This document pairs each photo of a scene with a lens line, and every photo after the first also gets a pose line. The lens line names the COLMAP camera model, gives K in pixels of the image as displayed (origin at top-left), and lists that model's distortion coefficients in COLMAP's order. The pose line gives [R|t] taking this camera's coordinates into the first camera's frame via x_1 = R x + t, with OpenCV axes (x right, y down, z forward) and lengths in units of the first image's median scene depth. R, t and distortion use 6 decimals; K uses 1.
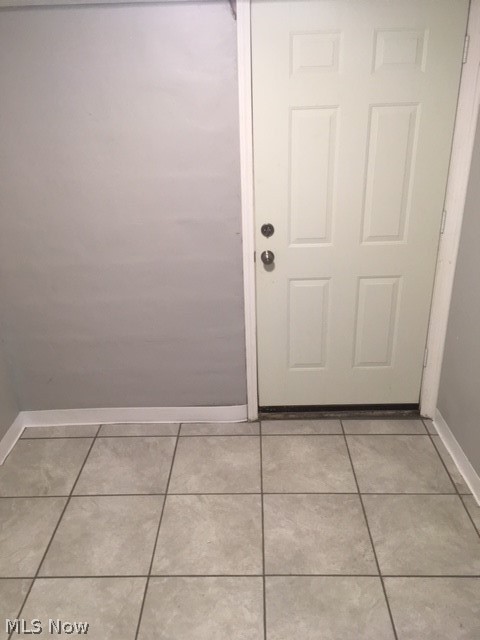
lens RADIAL K [[541.9, 0, 239.2], [0, 541.9, 320.1], [0, 0, 1]] dist [0.047691, -0.075989]
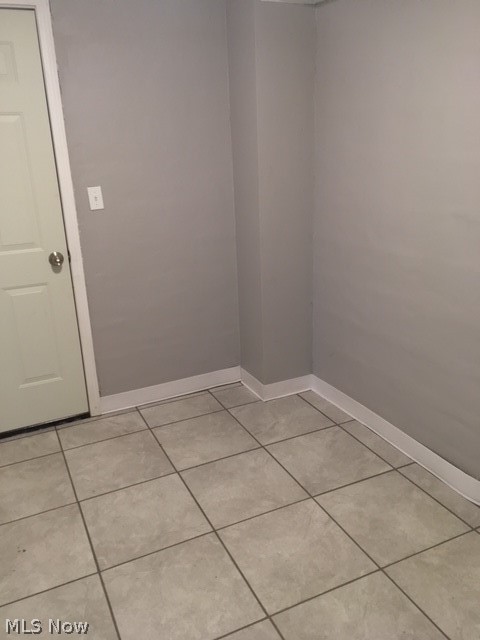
lens RADIAL K [[541.9, 0, 240.2], [0, 541.9, 320.3], [0, 0, 1]] dist [0.047691, -0.075989]
pose [[0.444148, 0.302027, -0.843512, 0.503105], [-0.355933, 0.923468, 0.143241, -0.041052], [0.822219, 0.236613, 0.517658, 0.371160]]
